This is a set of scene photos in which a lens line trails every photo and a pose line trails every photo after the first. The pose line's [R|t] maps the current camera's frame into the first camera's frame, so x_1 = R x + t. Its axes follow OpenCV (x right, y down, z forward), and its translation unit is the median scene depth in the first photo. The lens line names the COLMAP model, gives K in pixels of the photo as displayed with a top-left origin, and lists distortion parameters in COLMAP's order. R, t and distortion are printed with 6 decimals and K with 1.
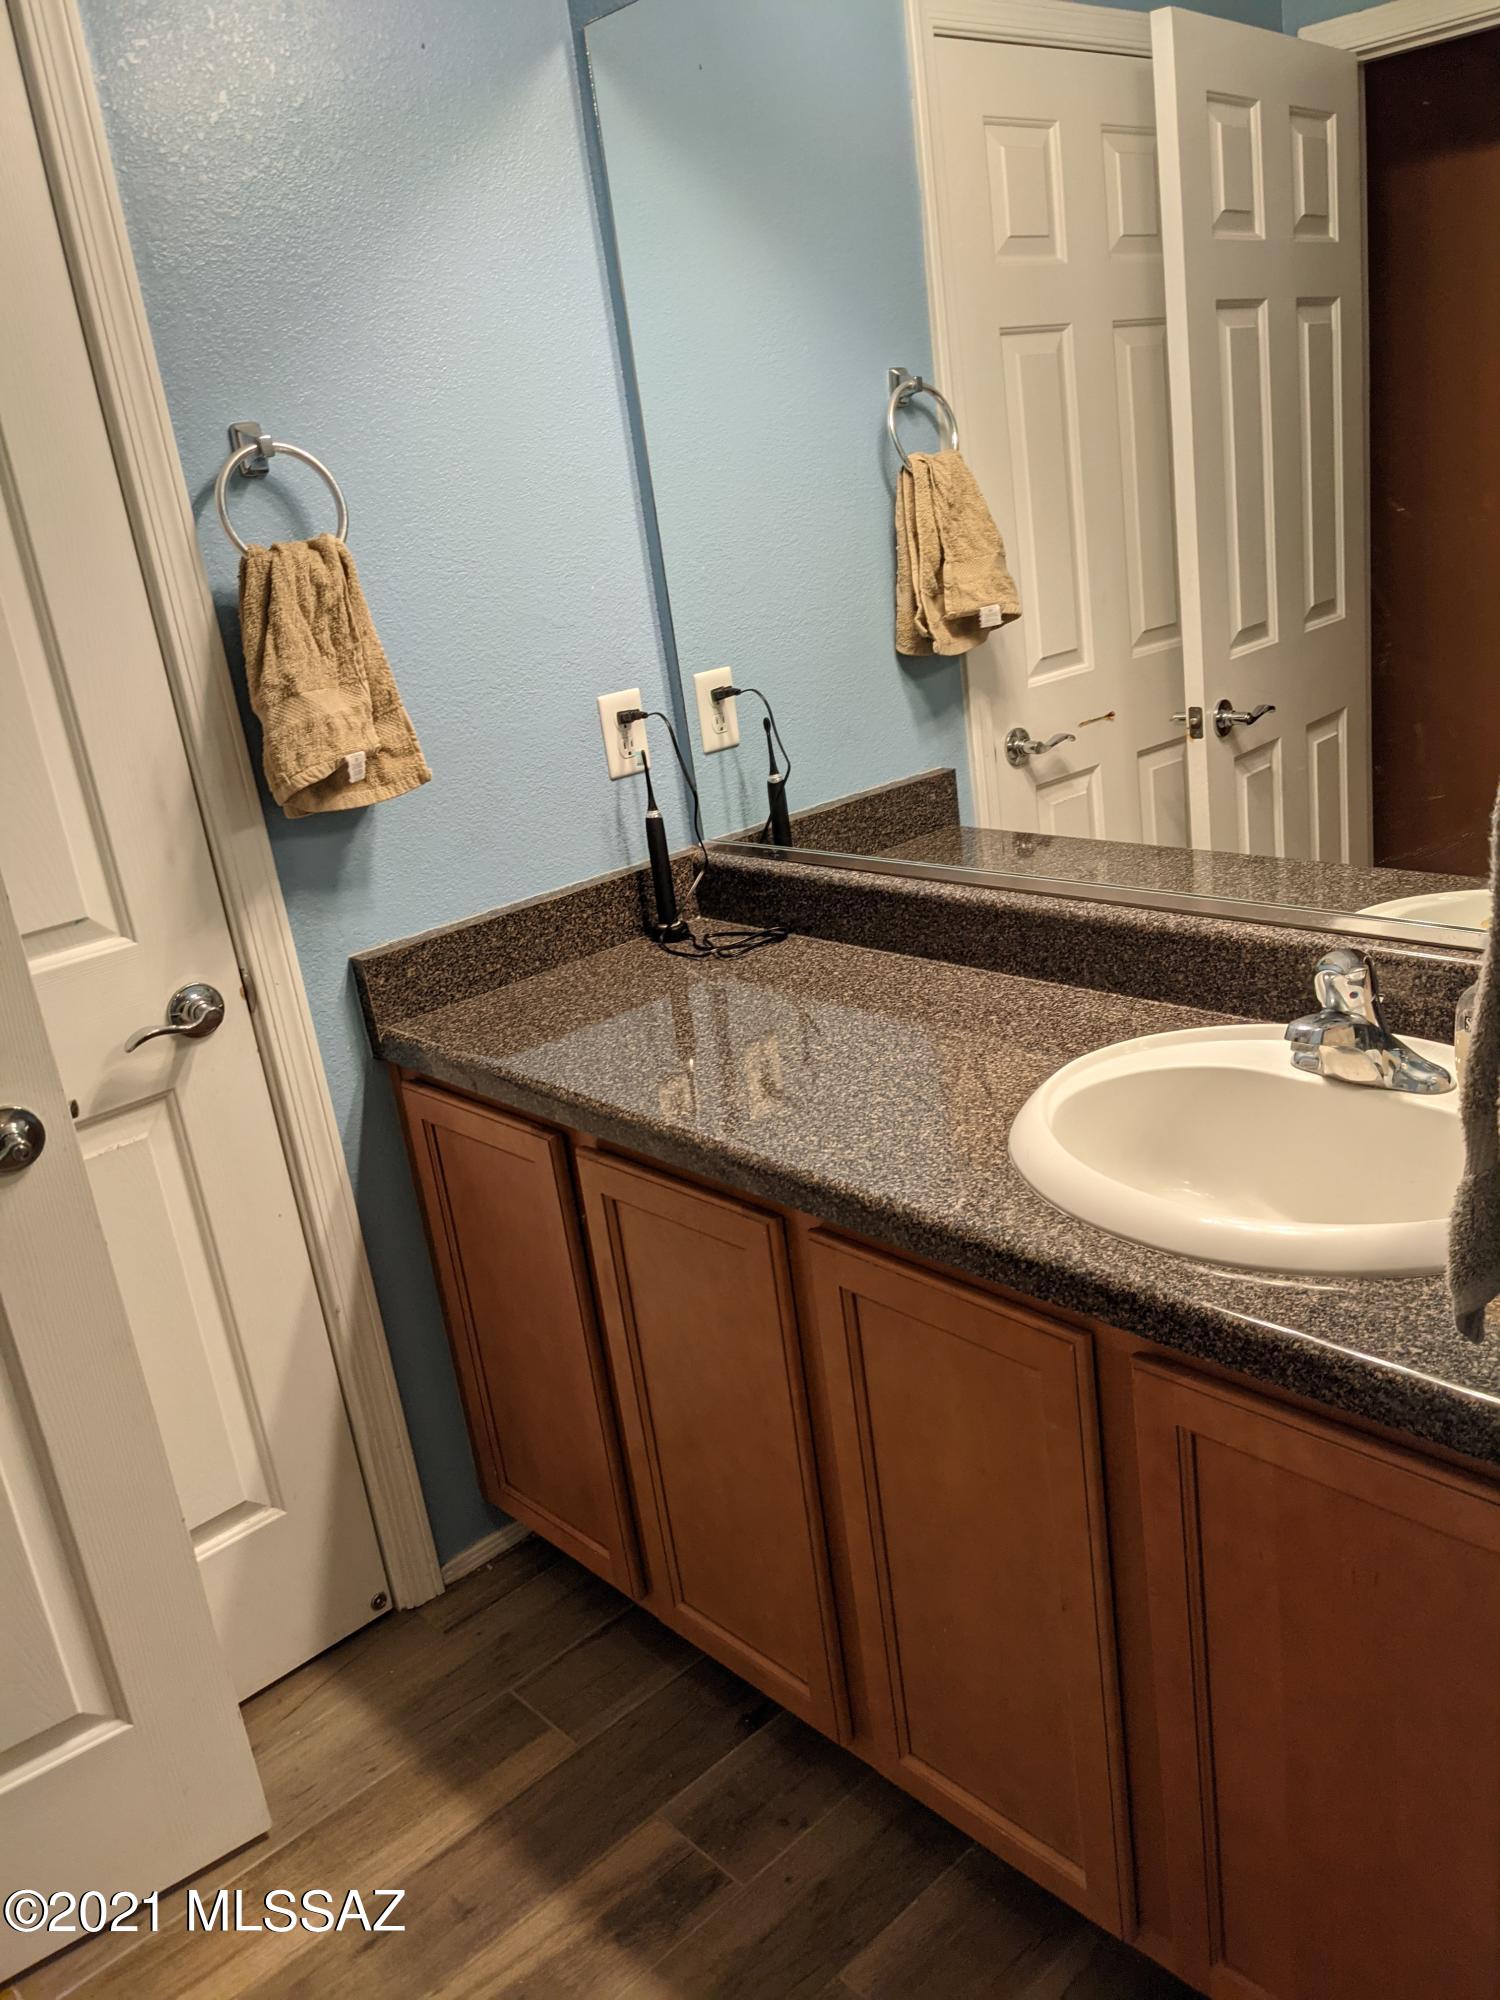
lens RADIAL K [[1571.0, 0, 752.7], [0, 1571.0, 993.9], [0, 0, 1]] dist [0.056173, -0.089454]
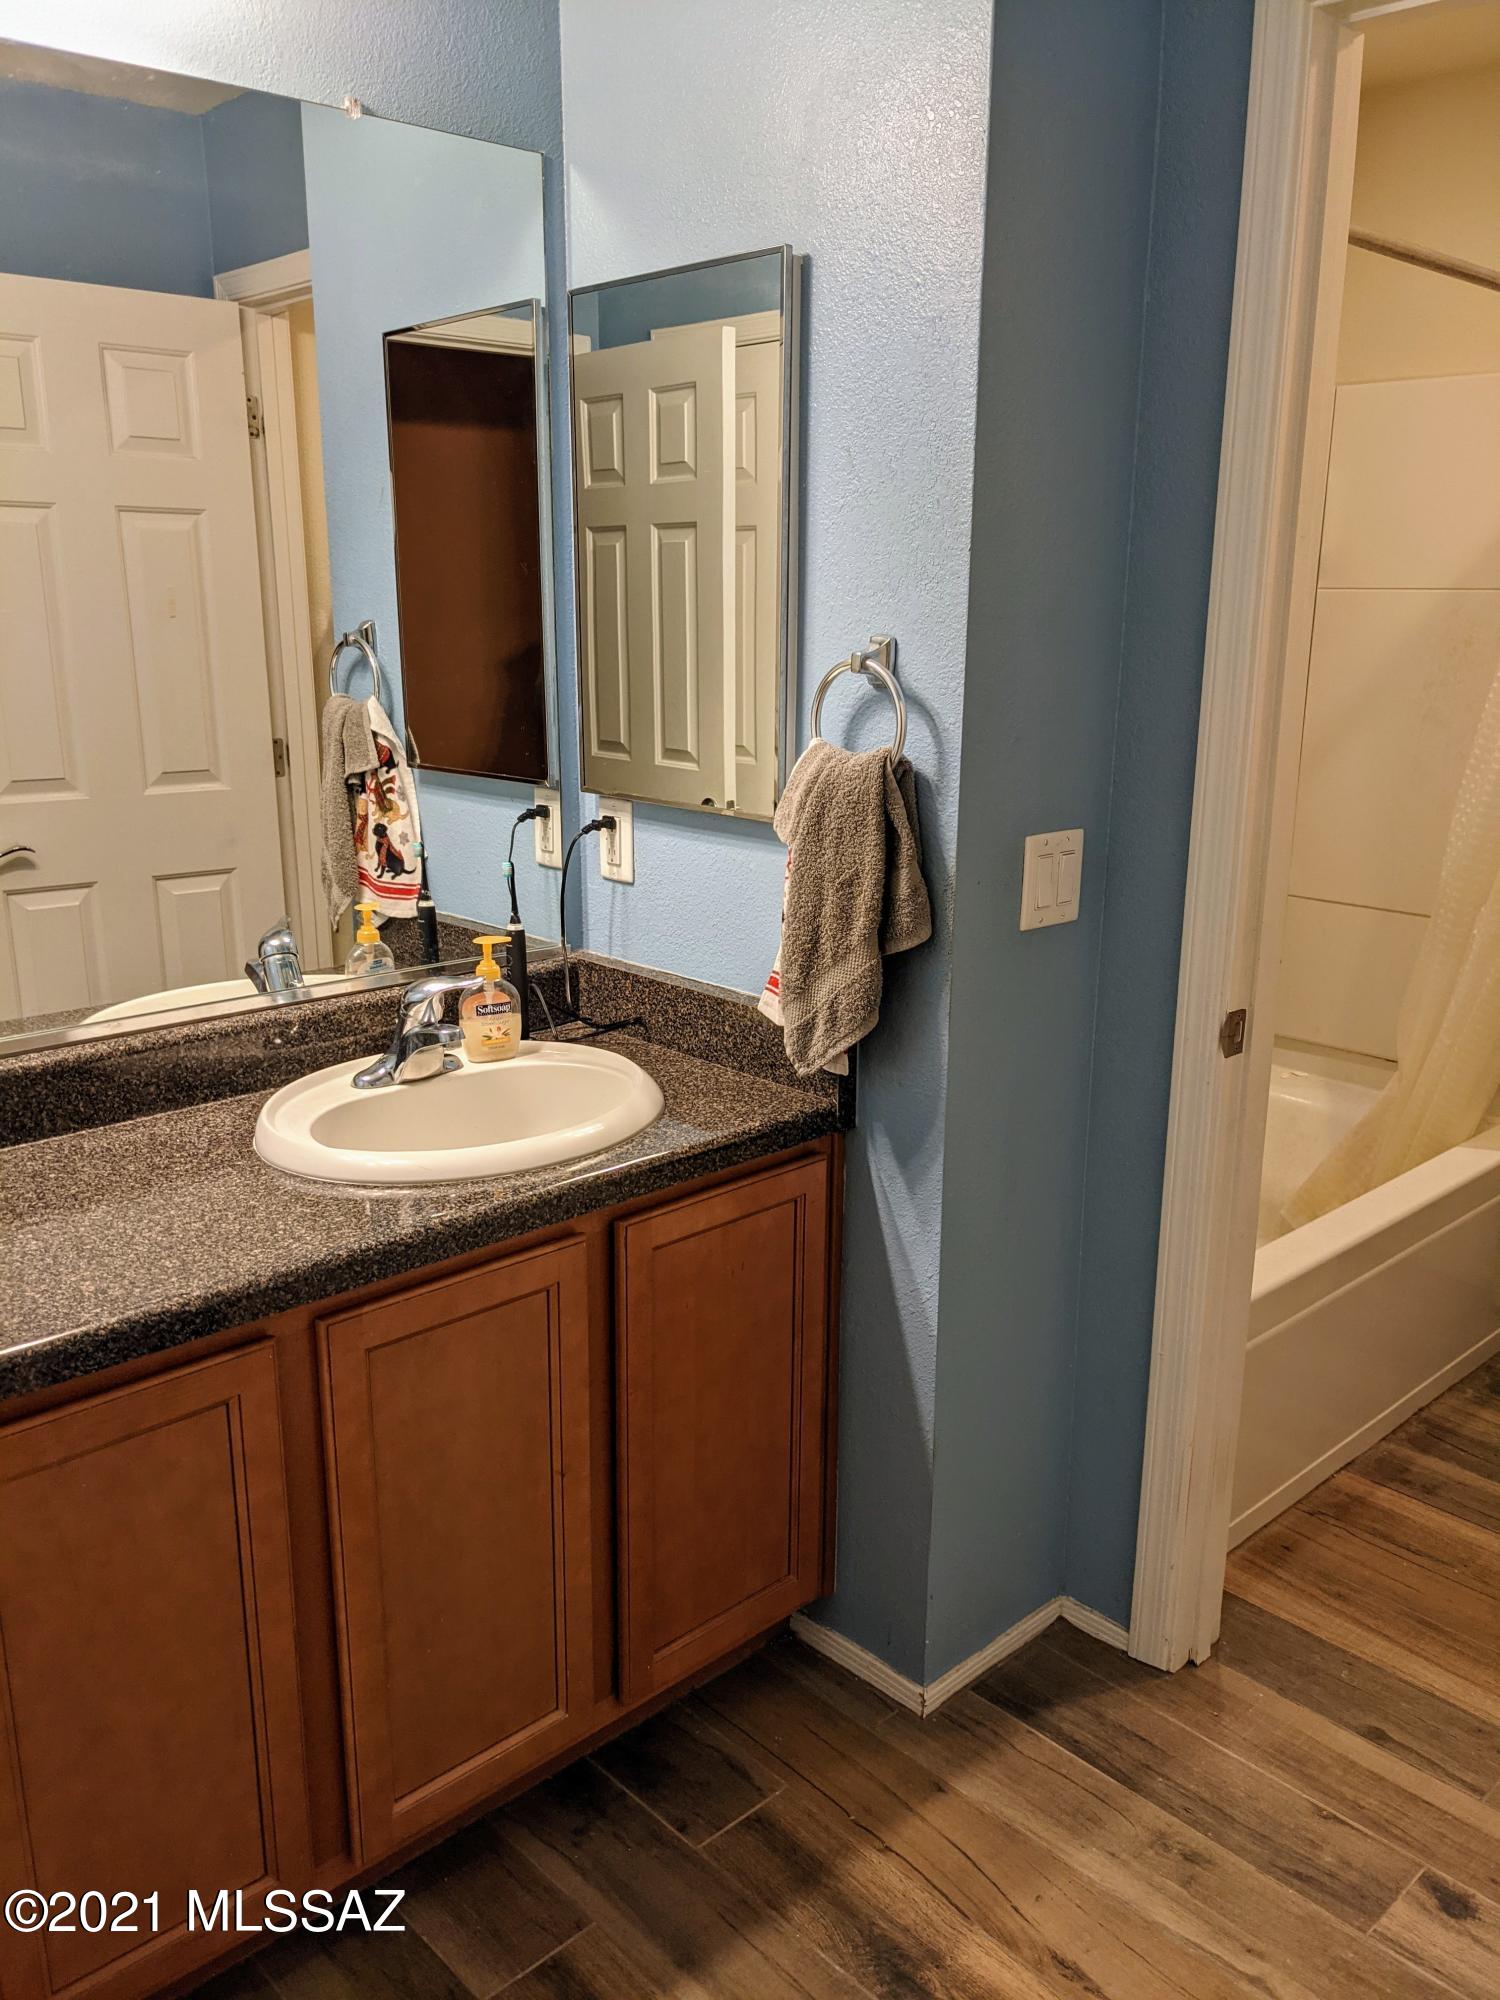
lens RADIAL K [[1571.0, 0, 752.1], [0, 1571.0, 1003.2], [0, 0, 1]] dist [0.056173, -0.089454]
pose [[-0.013684, -0.122584, 0.992364, -0.961703], [0.313118, 0.942015, 0.120682, -0.080315], [-0.949616, 0.312378, 0.025493, 0.644147]]
